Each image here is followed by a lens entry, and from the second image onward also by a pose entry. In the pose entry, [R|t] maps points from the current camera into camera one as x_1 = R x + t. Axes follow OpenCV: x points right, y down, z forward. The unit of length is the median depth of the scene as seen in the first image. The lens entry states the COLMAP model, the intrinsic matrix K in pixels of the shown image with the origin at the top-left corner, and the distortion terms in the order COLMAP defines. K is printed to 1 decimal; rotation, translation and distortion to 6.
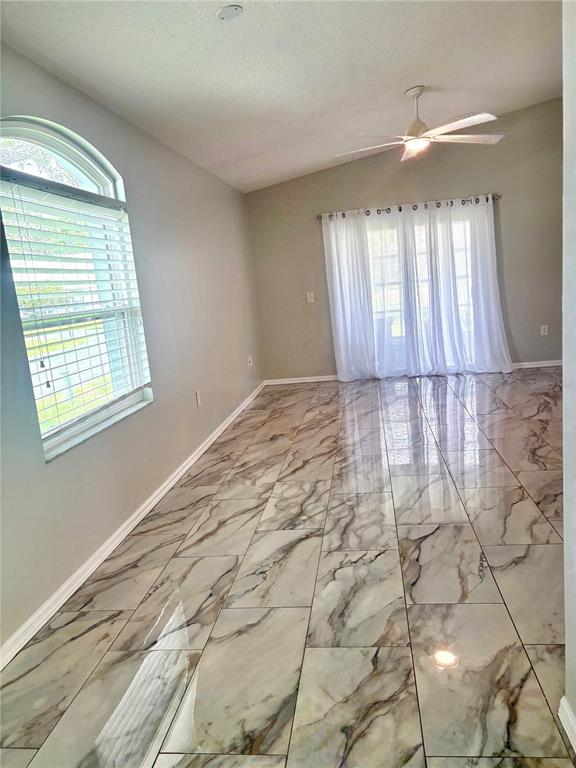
lens RADIAL K [[590.7, 0, 294.6], [0, 590.7, 386.1], [0, 0, 1]] dist [0.029016, -0.025794]
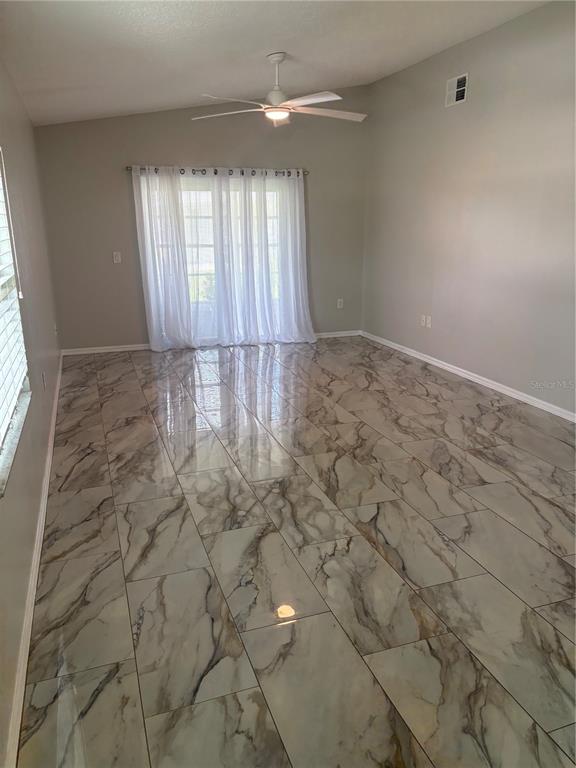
lens RADIAL K [[590.7, 0, 293.9], [0, 590.7, 384.9], [0, 0, 1]] dist [0.029016, -0.025794]
pose [[0.887731, -0.034202, 0.459090, -0.343762], [0.000887, 0.997362, 0.072589, -0.050420], [-0.460361, -0.064032, 0.885419, 0.144510]]
